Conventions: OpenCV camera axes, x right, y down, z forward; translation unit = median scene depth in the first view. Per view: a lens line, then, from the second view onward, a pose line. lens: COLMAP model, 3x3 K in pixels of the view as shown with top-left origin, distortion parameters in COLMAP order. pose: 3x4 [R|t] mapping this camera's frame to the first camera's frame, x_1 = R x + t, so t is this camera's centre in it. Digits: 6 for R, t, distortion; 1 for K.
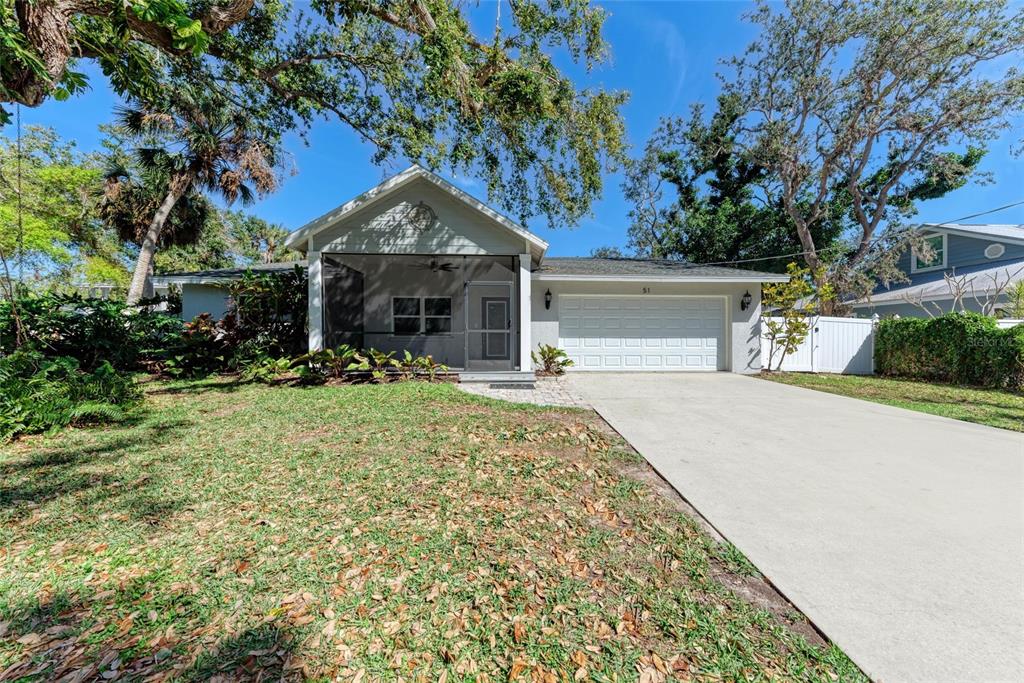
lens RADIAL K [[354.3, 0, 512.3], [0, 354.3, 340.8], [0, 0, 1]] dist [0.000356, -0.000124]
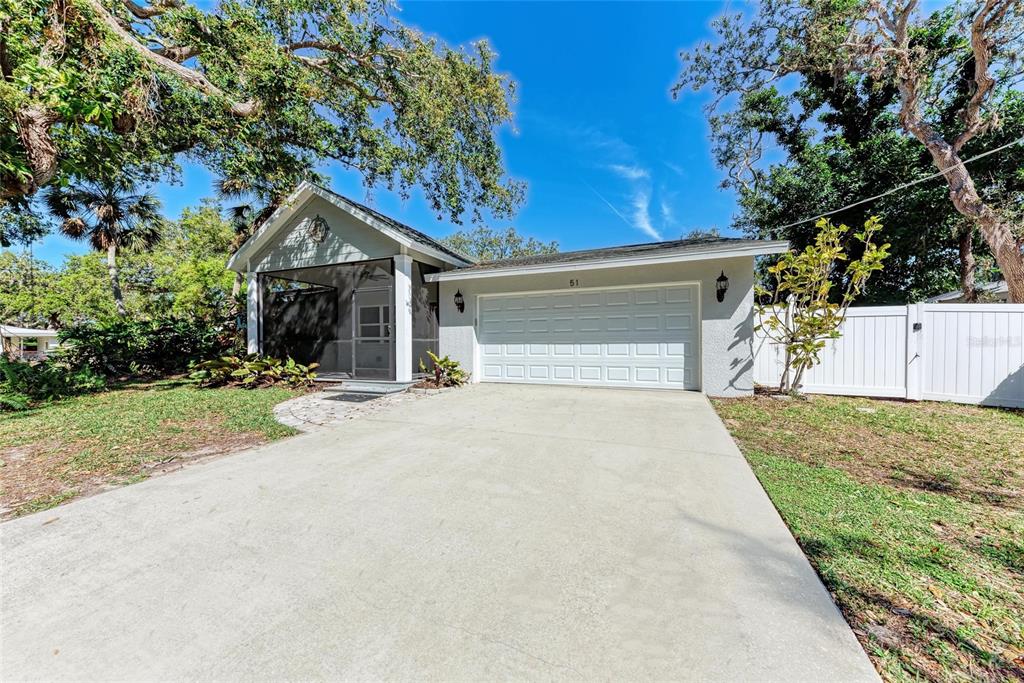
lens RADIAL K [[354.3, 0, 508.2], [0, 354.3, 346.1], [0, 0, 1]] dist [0.000356, -0.000124]
pose [[0.914834, -0.004560, -0.403805, 0.564257], [0.005447, 0.999985, 0.001048, -0.004997], [0.403794, -0.003159, 0.914845, 0.228607]]
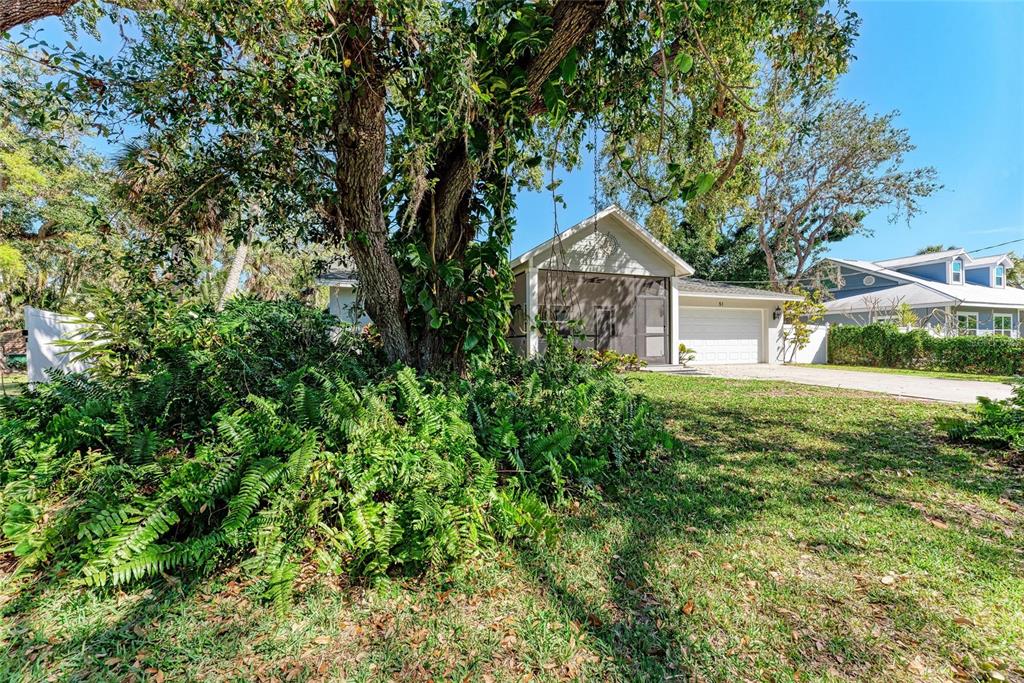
lens RADIAL K [[397.1, 0, 504.3], [0, 397.1, 343.0], [0, 0, 1]] dist [0.003366, 0.000163]
pose [[0.955078, -0.006026, 0.296292, -0.869319], [0.007756, 0.999959, -0.004663, 0.006798], [-0.296252, 0.006752, 0.955086, -0.204839]]
